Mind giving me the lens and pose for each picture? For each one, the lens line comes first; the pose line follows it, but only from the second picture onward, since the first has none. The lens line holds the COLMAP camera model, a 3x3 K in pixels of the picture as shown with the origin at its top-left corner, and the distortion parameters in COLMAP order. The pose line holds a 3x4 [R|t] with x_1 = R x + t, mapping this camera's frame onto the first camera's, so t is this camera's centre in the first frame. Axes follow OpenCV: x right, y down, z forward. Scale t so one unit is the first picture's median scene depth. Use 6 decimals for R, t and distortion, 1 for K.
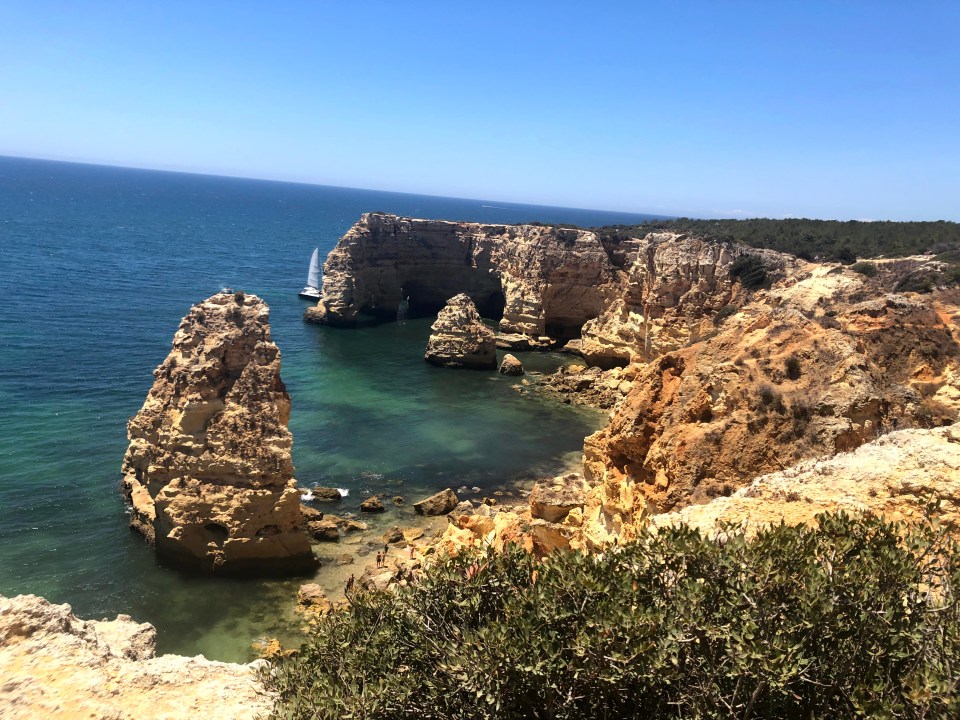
lens RADIAL K [[780.2, 0, 480.0], [0, 780.2, 360.0], [0, 0, 1]] dist [0.036956, -0.088958]
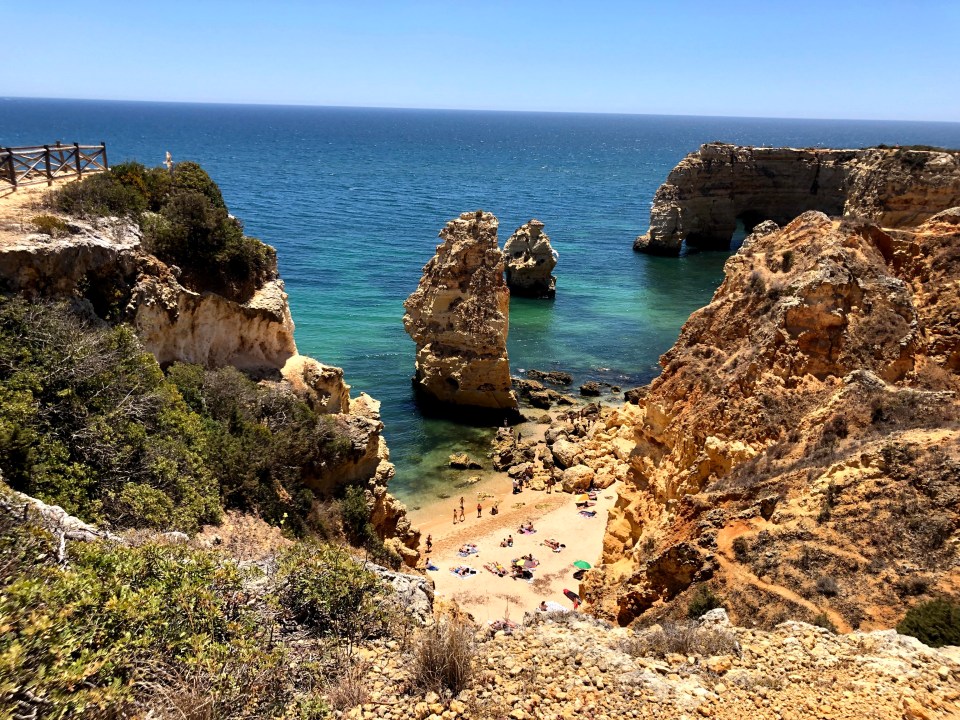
lens RADIAL K [[780.2, 0, 480.0], [0, 780.2, 360.0], [0, 0, 1]] dist [0.036956, -0.088958]
pose [[0.871573, 0.082106, -0.483341, 0.361634], [-0.044222, 0.995024, 0.089285, 0.048245], [0.488267, -0.056444, 0.870867, -0.178900]]
